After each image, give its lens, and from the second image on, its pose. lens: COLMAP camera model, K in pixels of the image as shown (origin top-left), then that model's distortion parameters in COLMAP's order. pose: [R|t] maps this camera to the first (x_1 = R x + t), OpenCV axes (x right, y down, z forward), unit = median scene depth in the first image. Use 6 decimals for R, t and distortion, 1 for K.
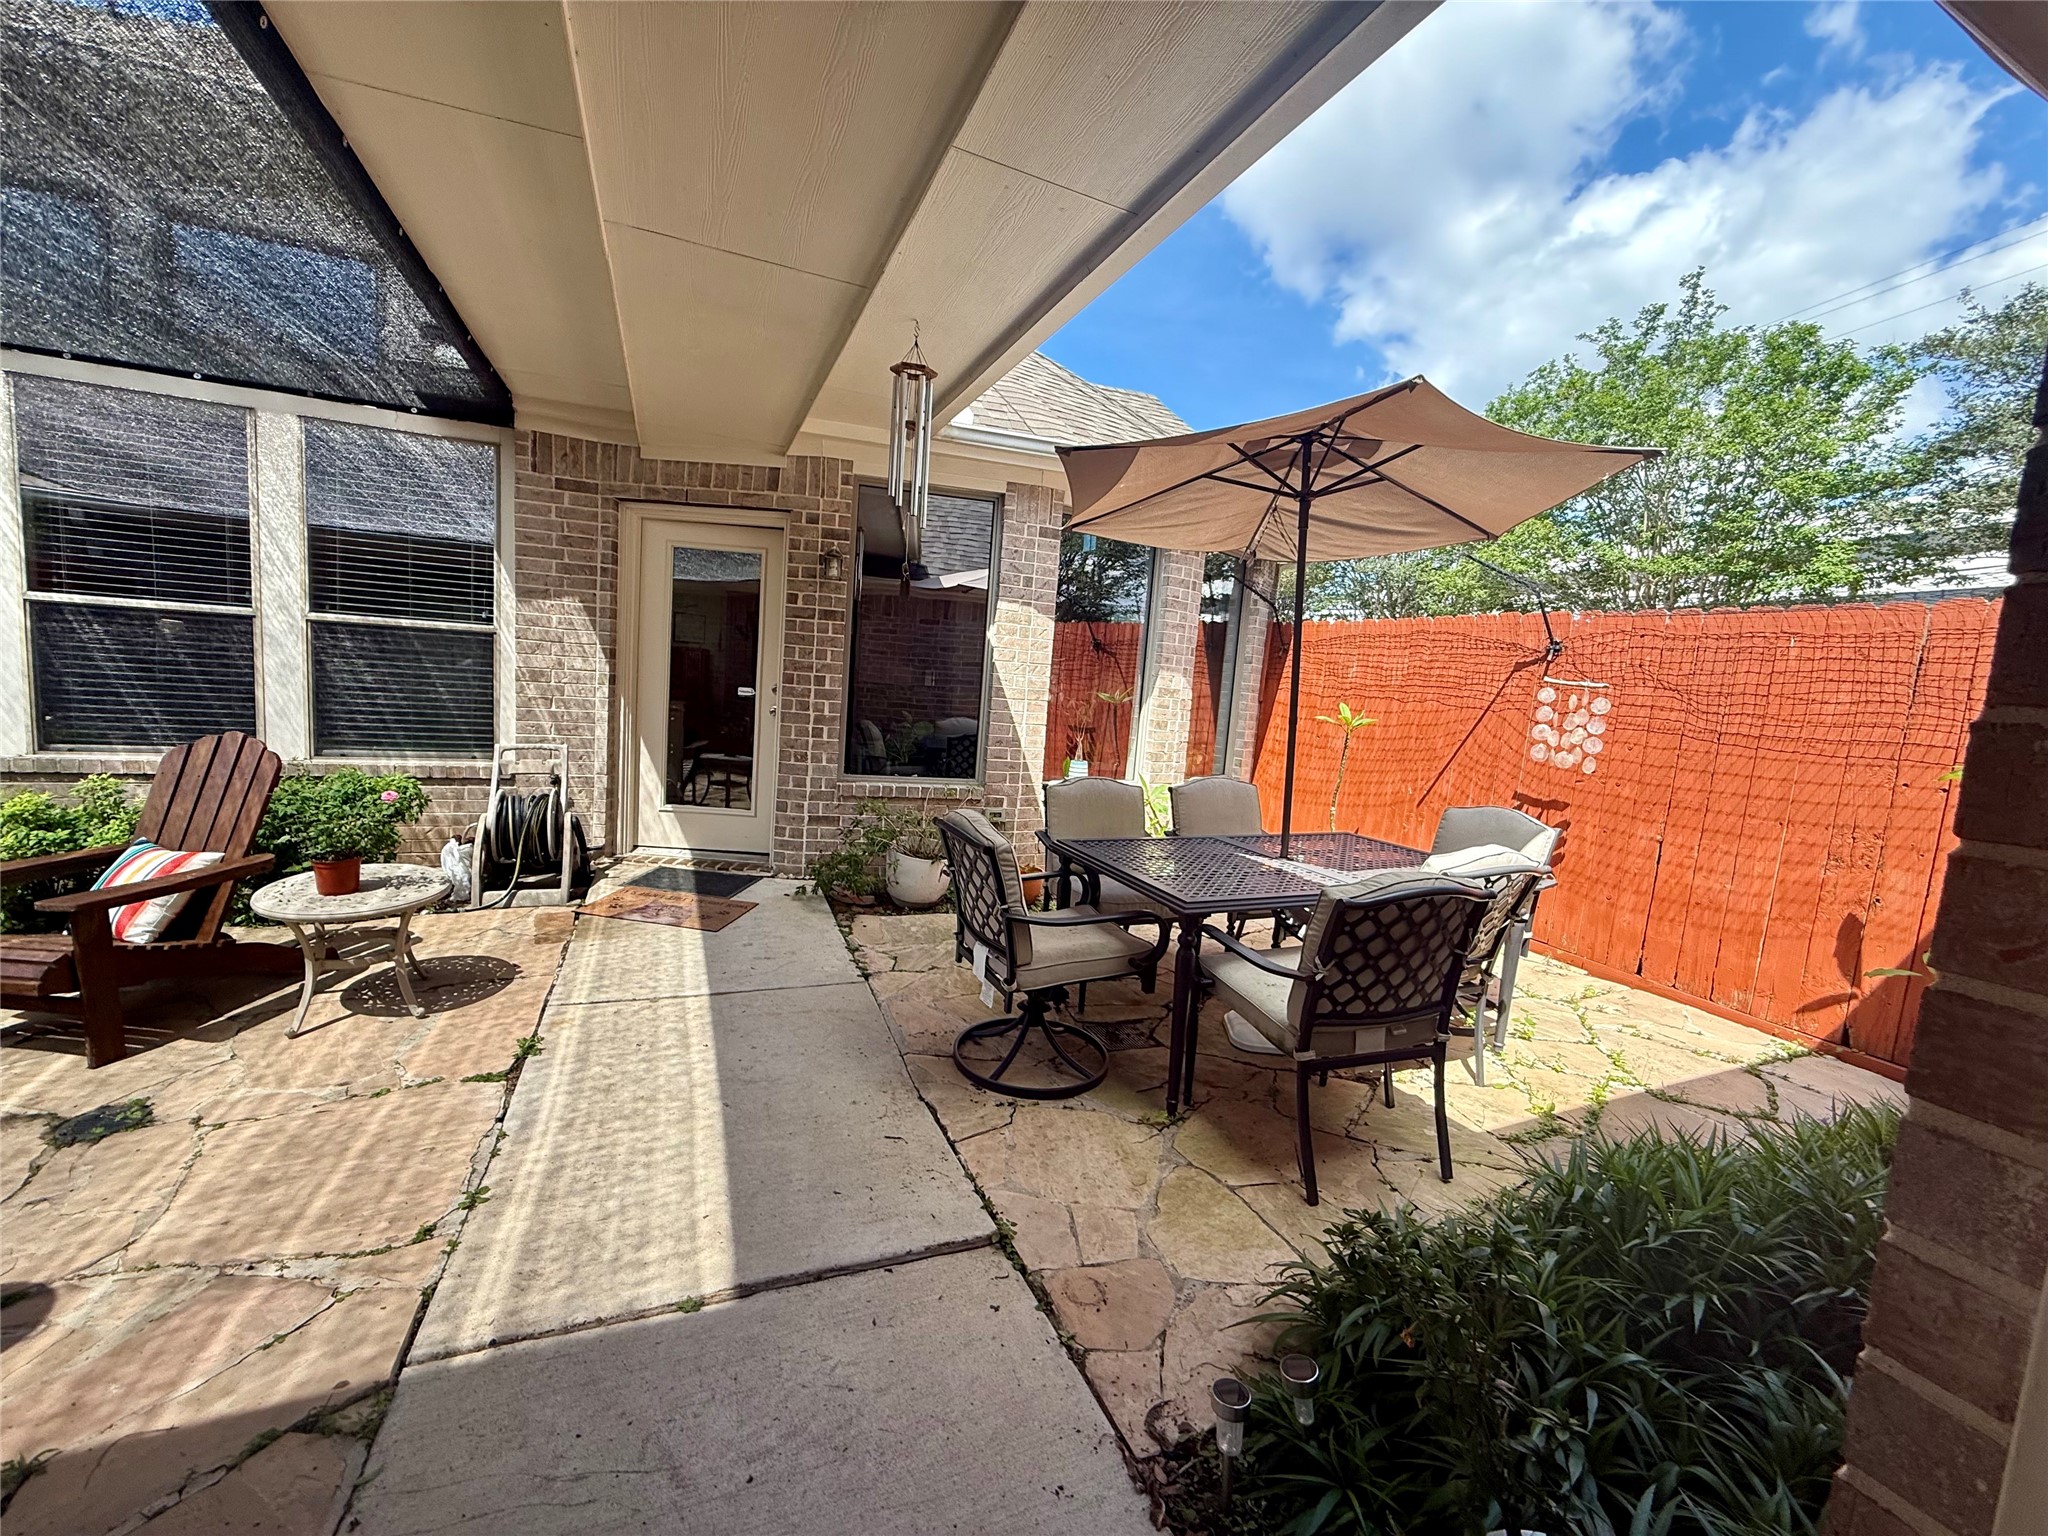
lens RADIAL K [[816.6, 0, 1023.6], [0, 816.6, 767.1], [0, 0, 1]] dist [-0.001877, 0.000439]
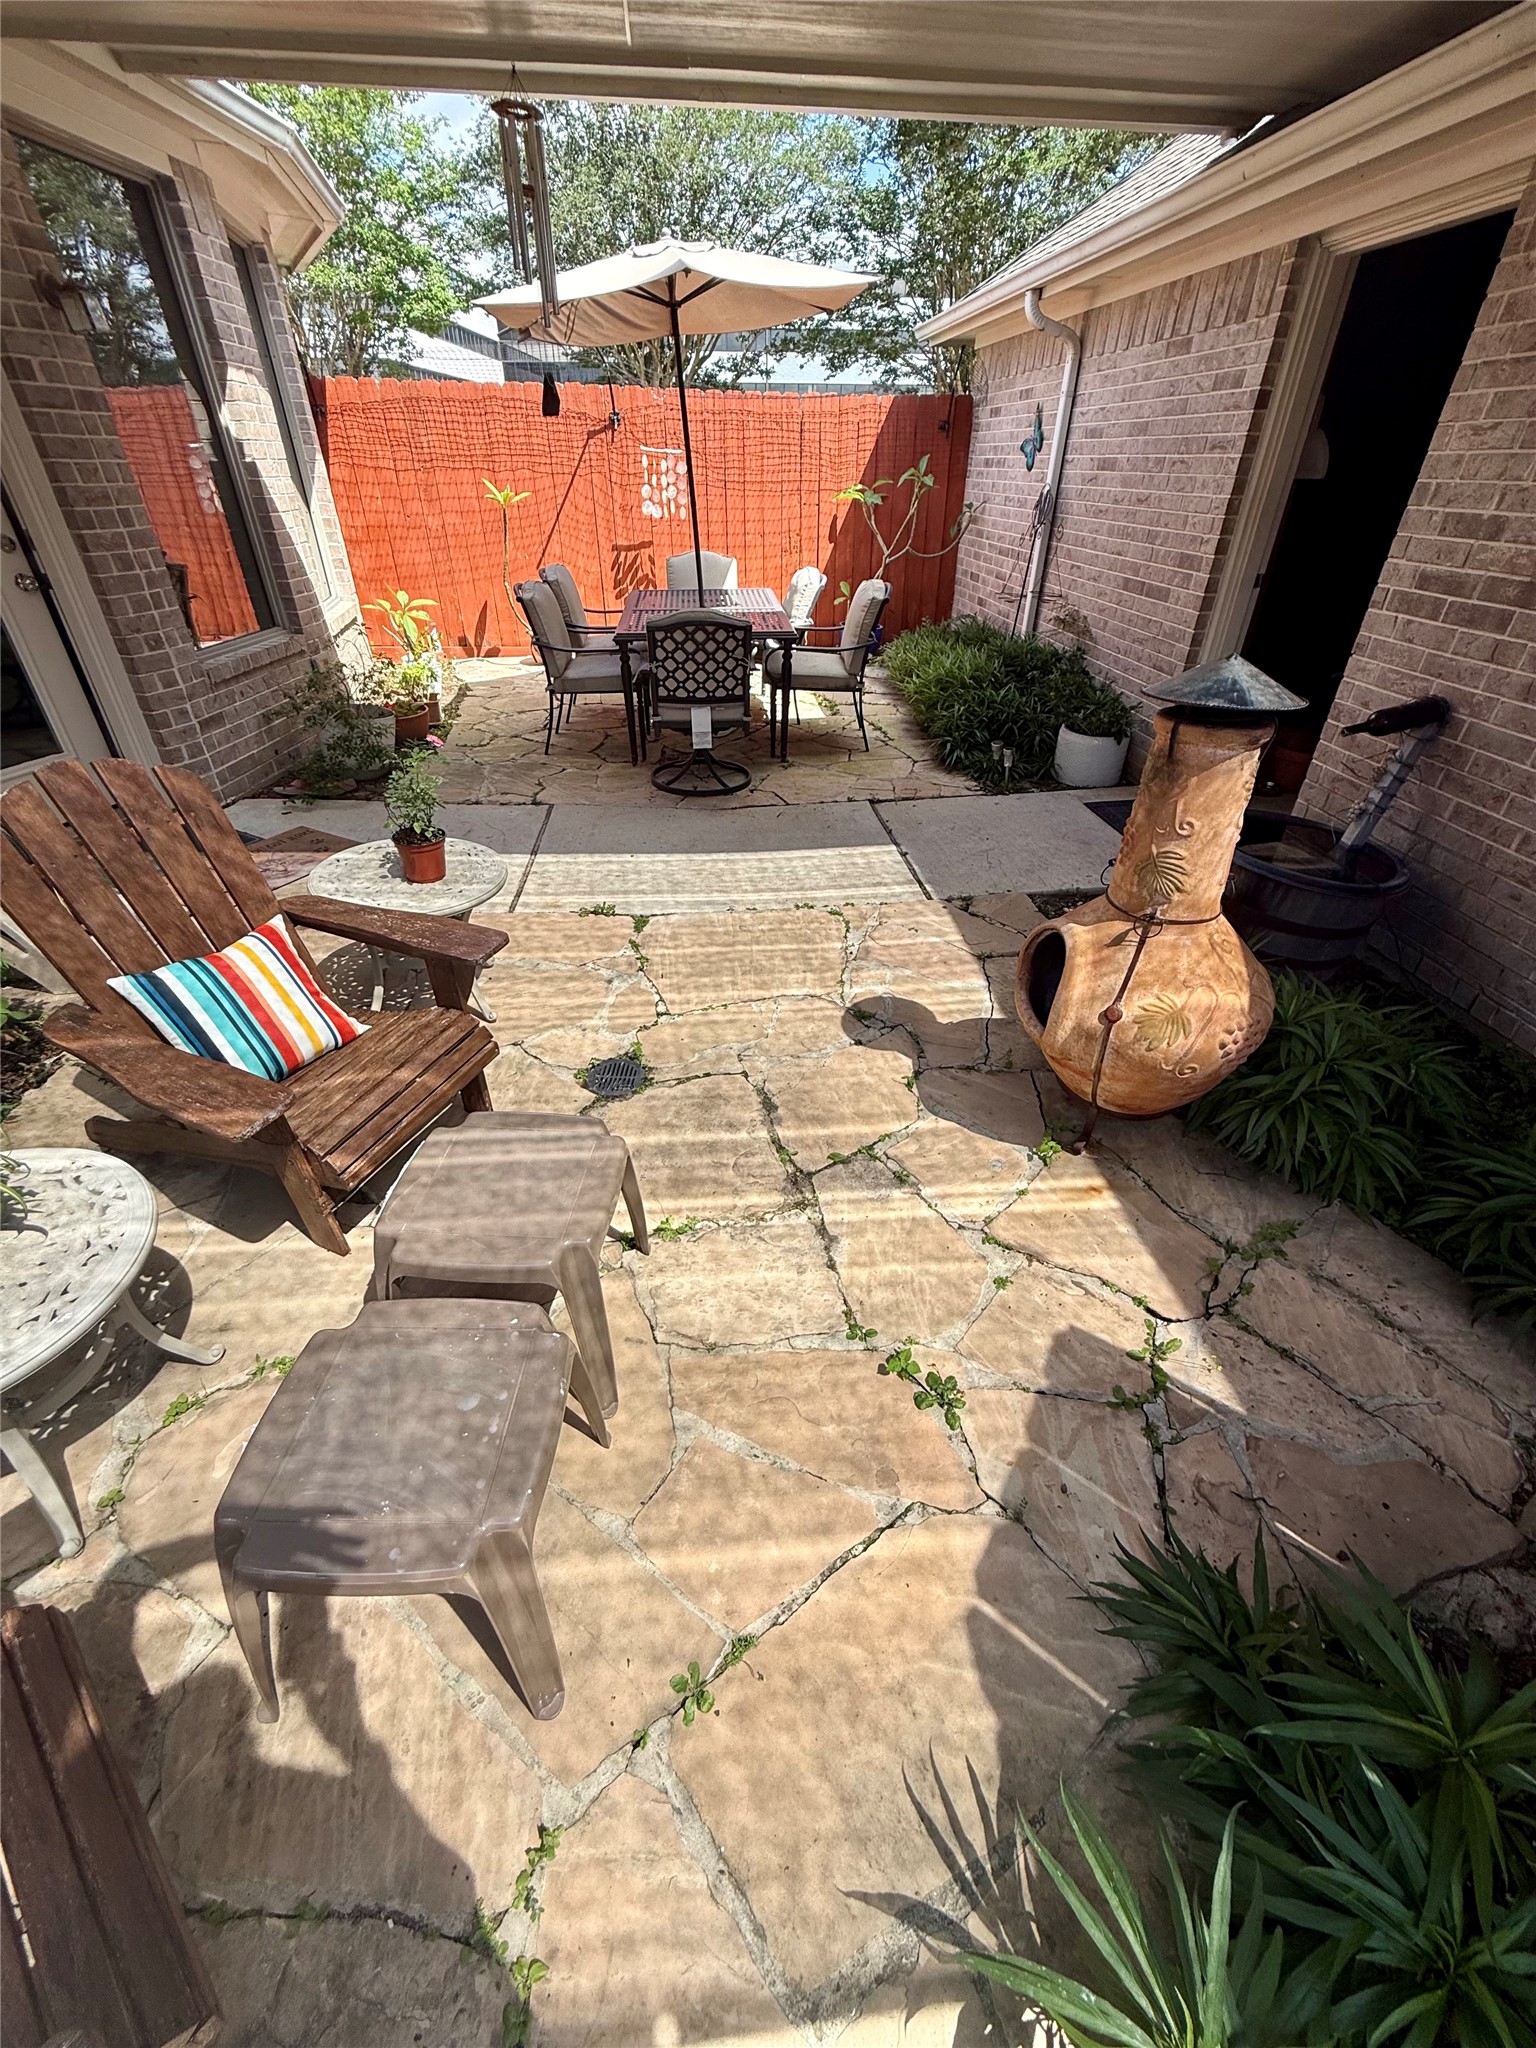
lens RADIAL K [[816.6, 0, 774.8], [0, 816.6, 1020.9], [0, 0, 1]] dist [-0.001877, 0.000439]
pose [[0.291401, -0.594606, 0.749352, -1.123875], [0.115040, 0.799446, 0.589620, -0.140317], [-0.949658, -0.085610, 0.301363, 0.296929]]
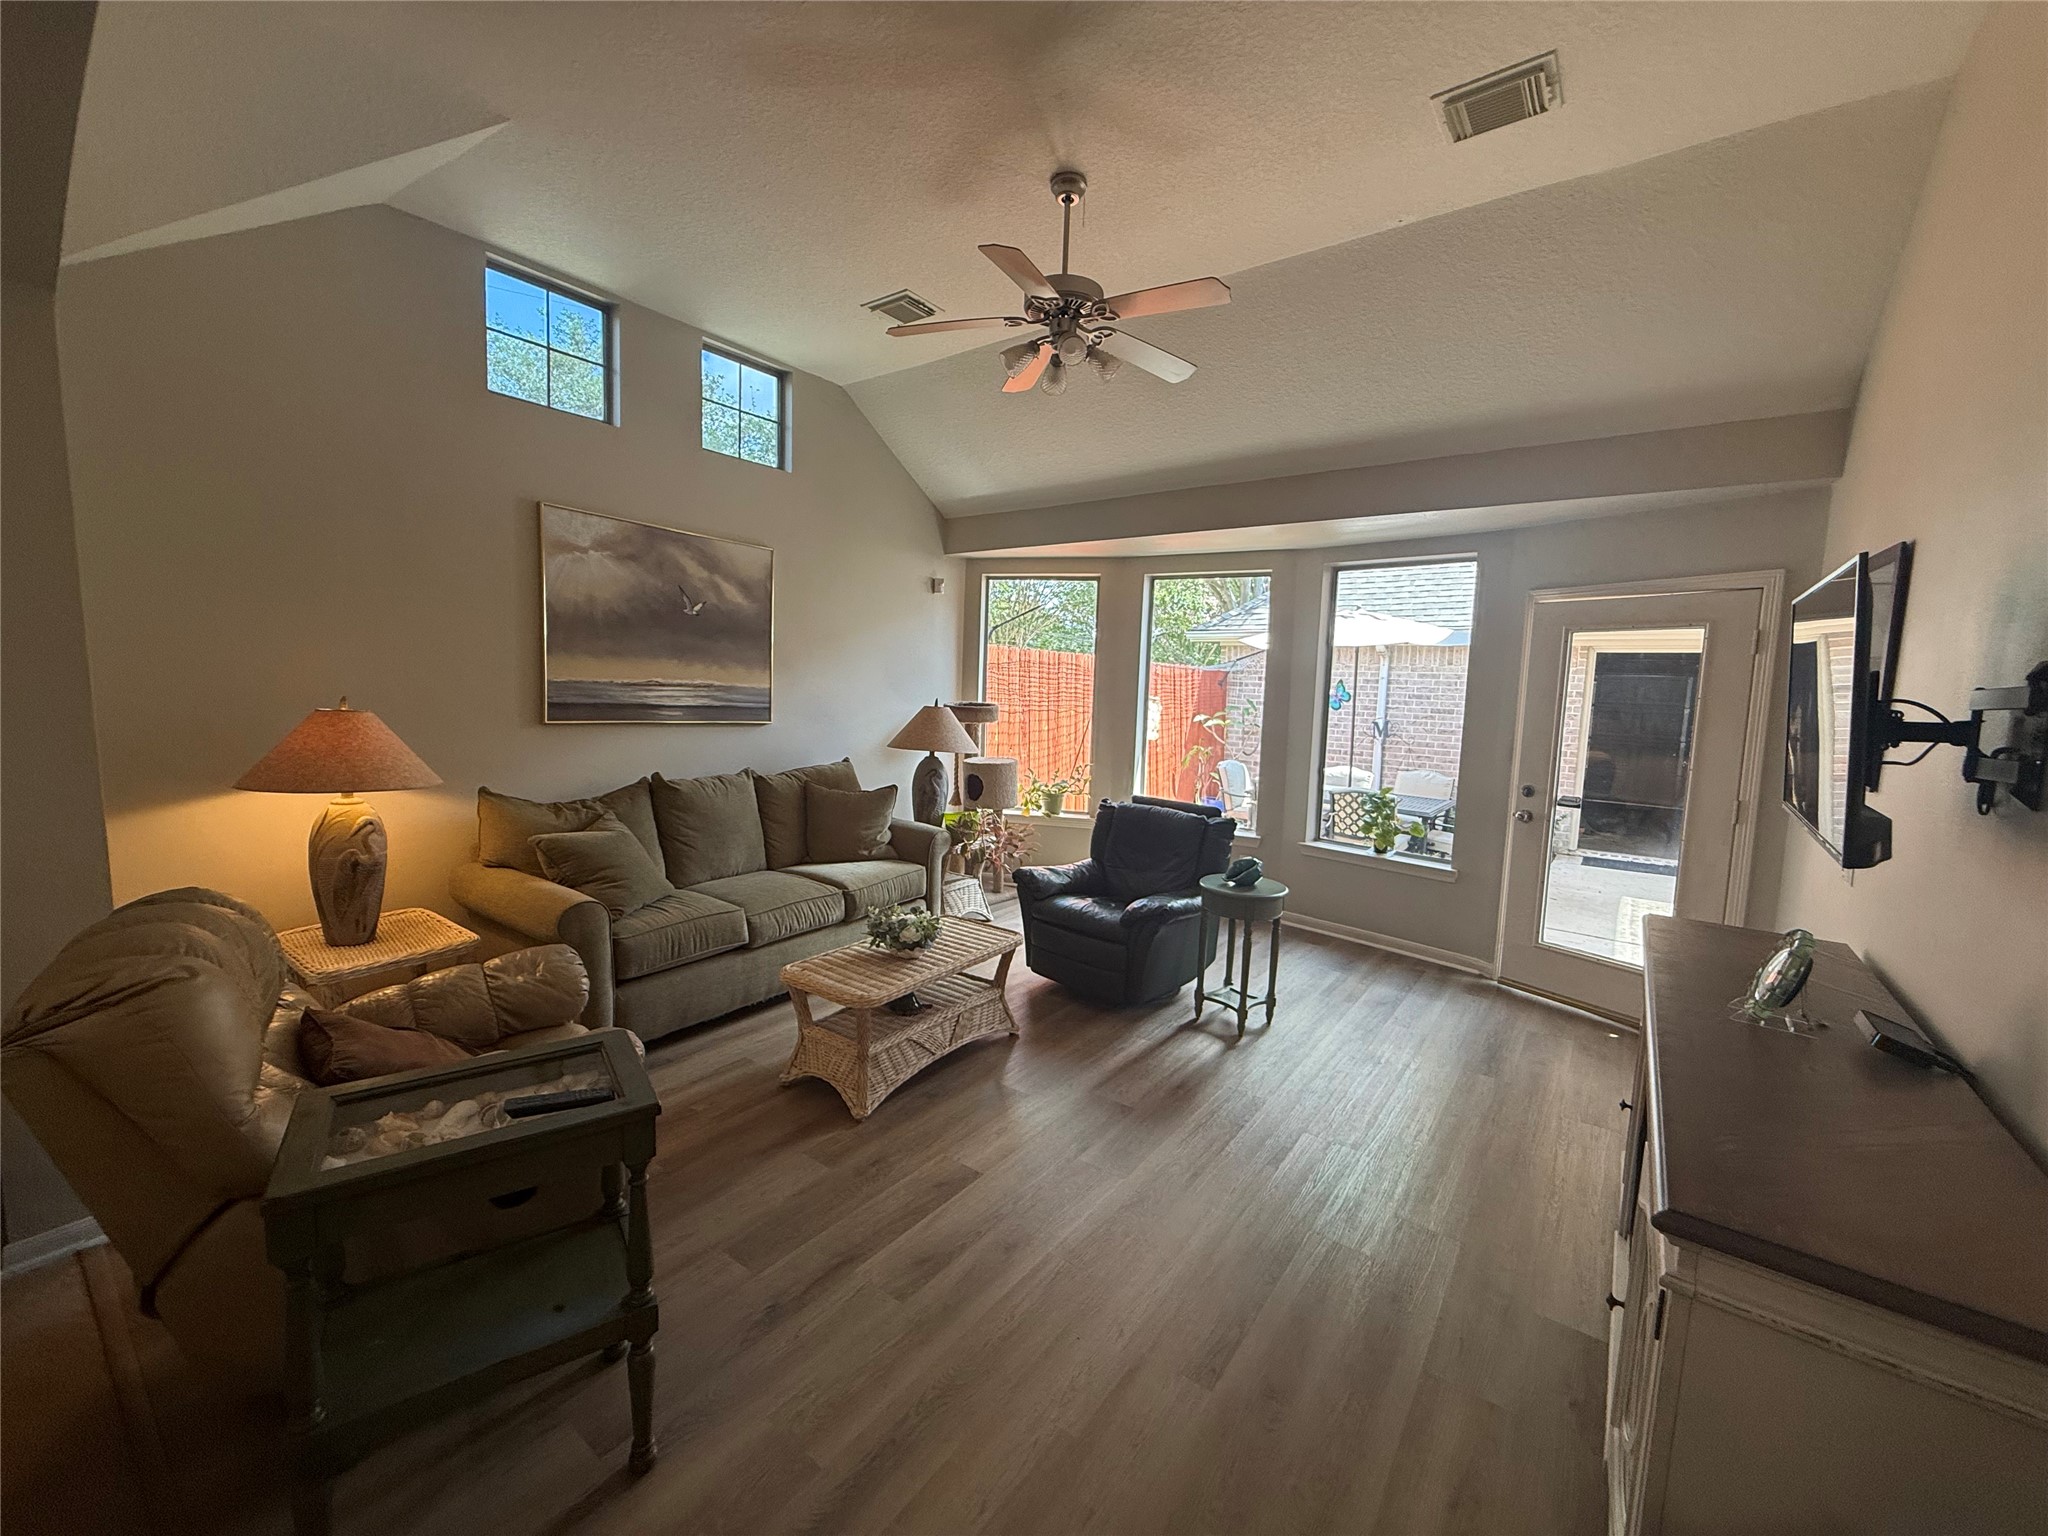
lens RADIAL K [[816.6, 0, 1017.8], [0, 816.6, 762.0], [0, 0, 1]] dist [-0.001877, 0.000439]
pose [[-0.488939, -0.172352, 0.855122, -1.047509], [0.029675, 0.976433, 0.213771, -0.444393], [-0.871813, 0.129897, -0.472302, 2.572685]]
